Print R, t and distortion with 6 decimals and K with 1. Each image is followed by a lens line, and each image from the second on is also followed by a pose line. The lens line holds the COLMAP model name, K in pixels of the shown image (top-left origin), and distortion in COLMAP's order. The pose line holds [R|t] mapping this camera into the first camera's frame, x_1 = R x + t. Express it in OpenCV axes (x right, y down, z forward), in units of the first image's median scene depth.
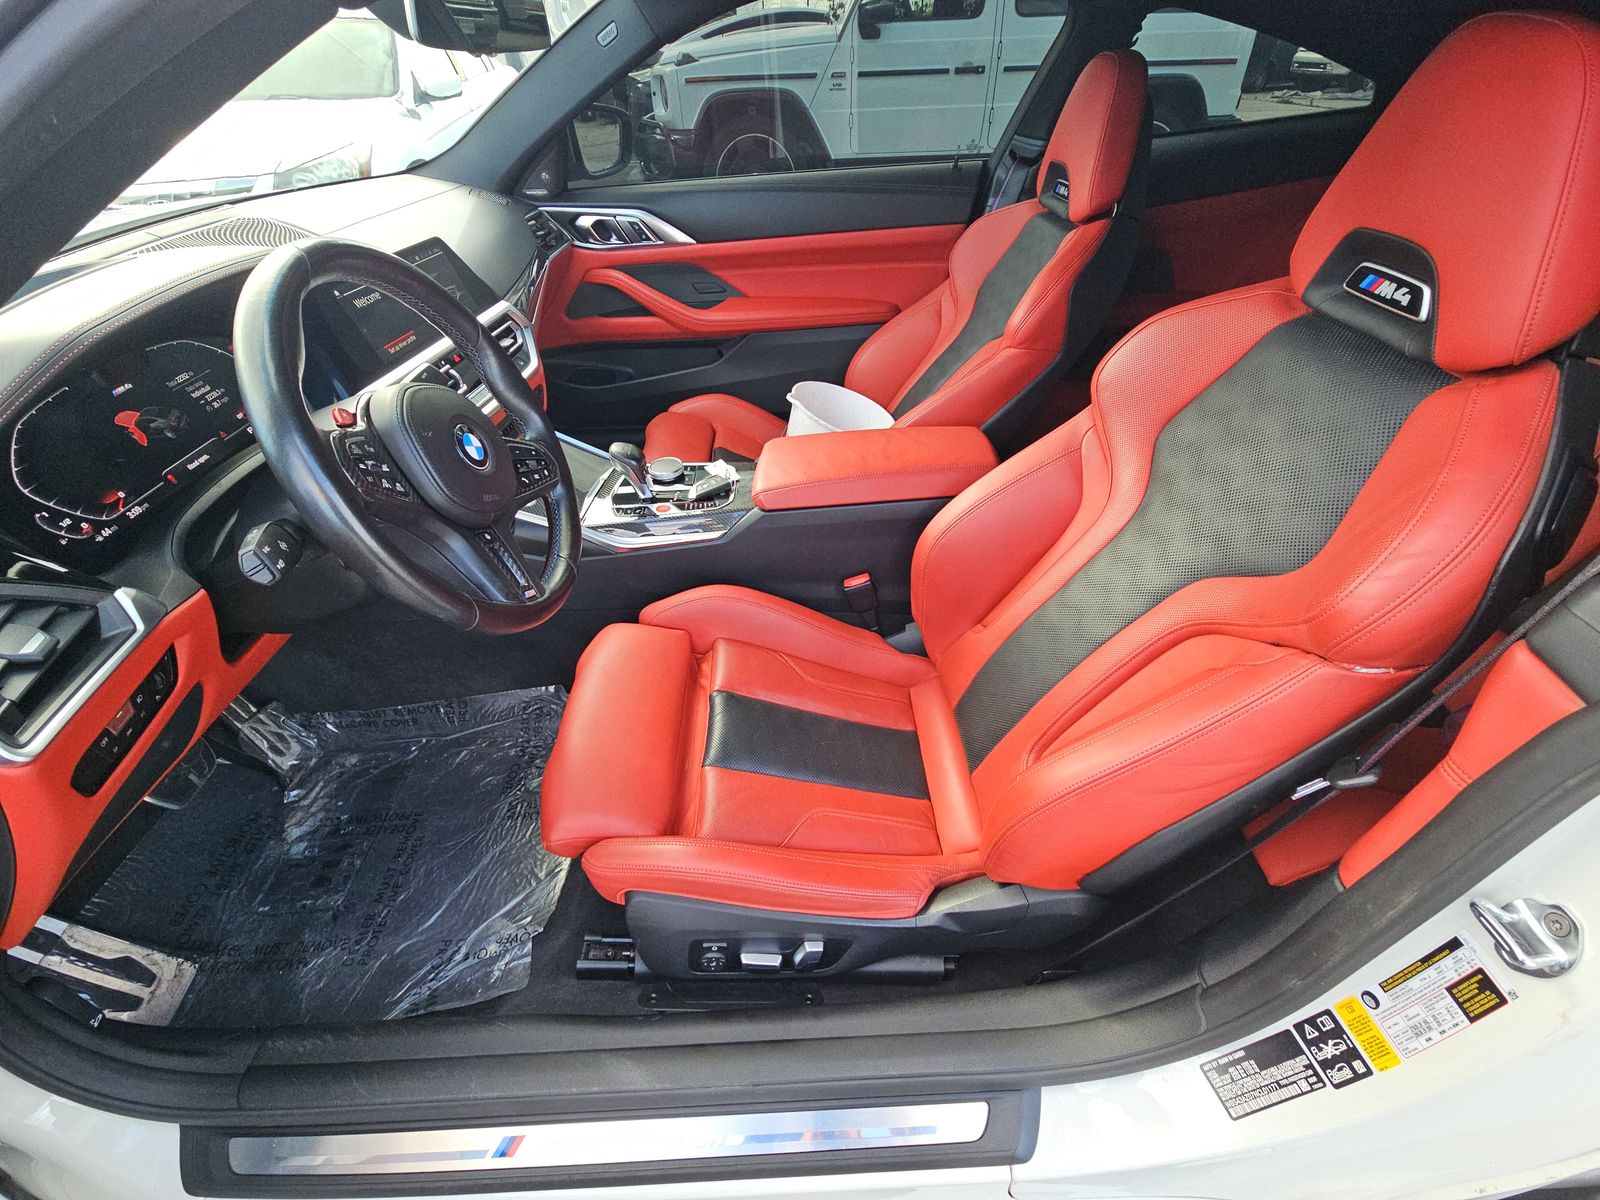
lens RADIAL K [[647.7, 0, 803.7], [0, 647.7, 602.8], [0, 0, 1]] dist [0.008861, -0.007056]
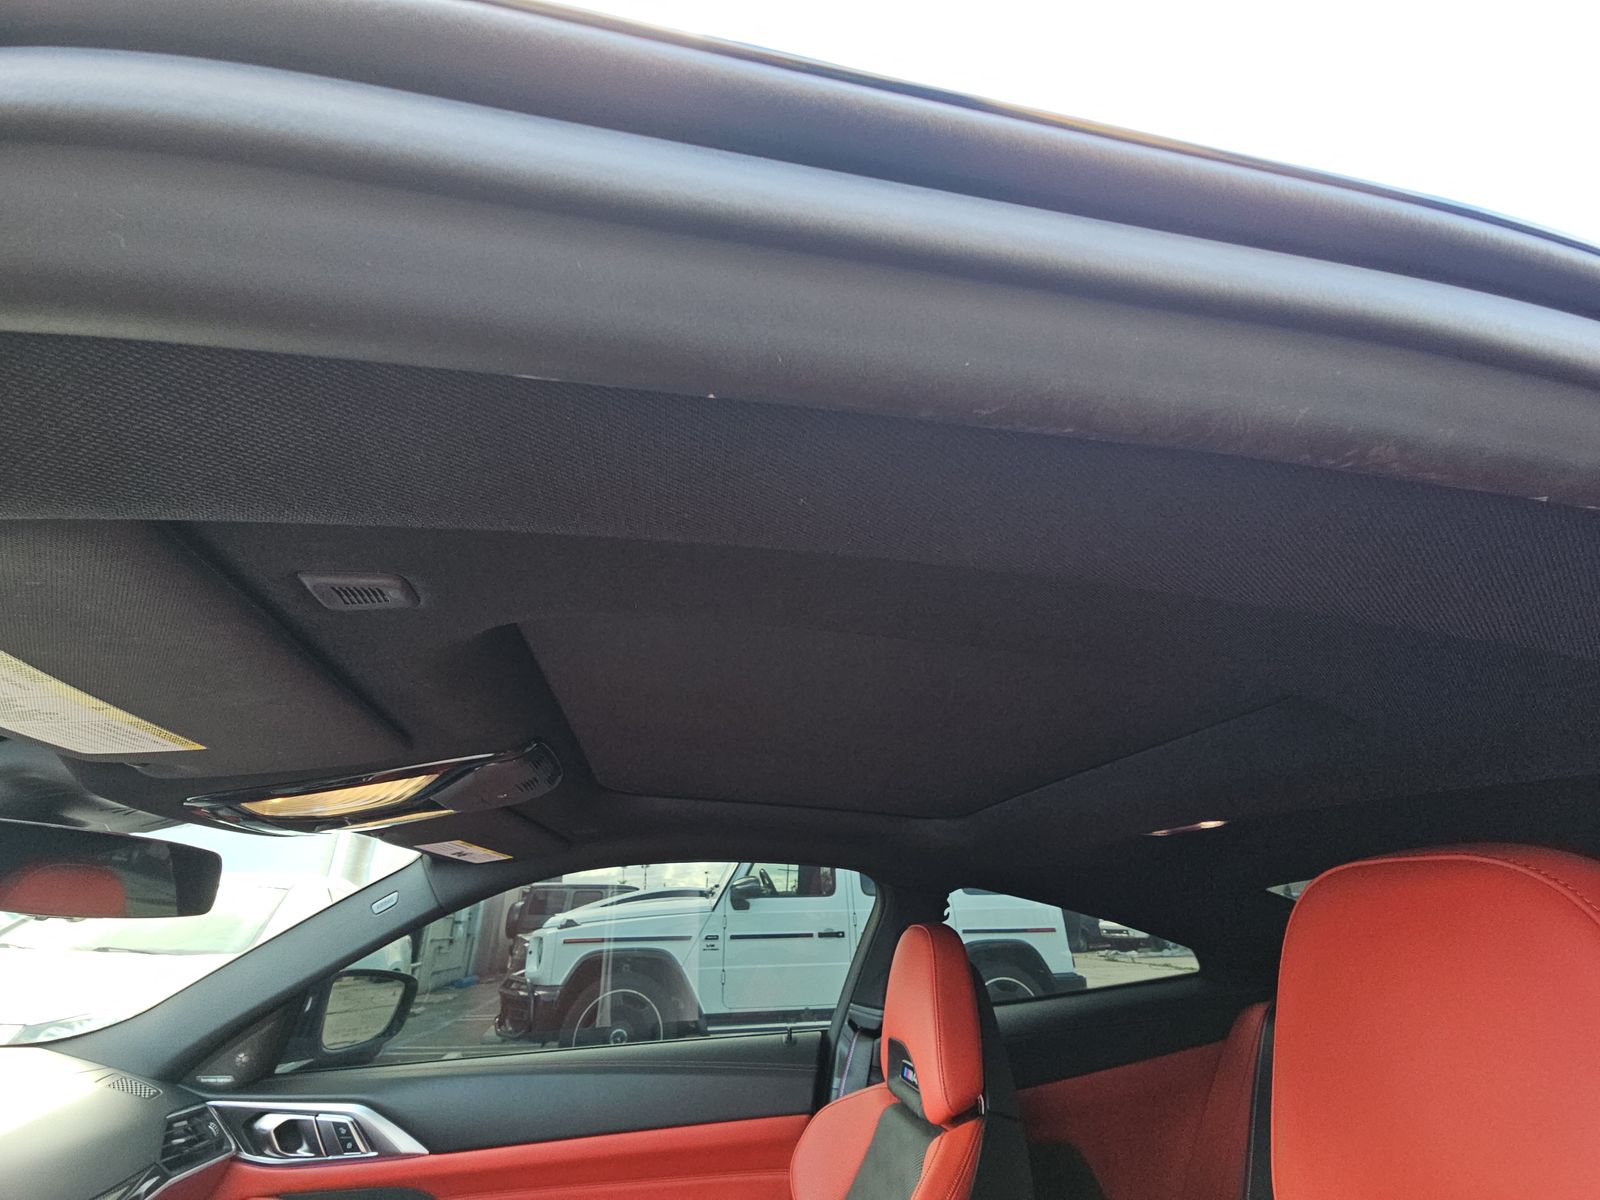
lens RADIAL K [[647.7, 0, 803.7], [0, 647.7, 602.8], [0, 0, 1]] dist [0.008861, -0.007056]
pose [[0.990421, 0.068942, 0.119635, 0.108213], [0.081819, 0.404911, -0.910688, -0.129782], [-0.111226, 0.911753, 0.395392, 0.148126]]
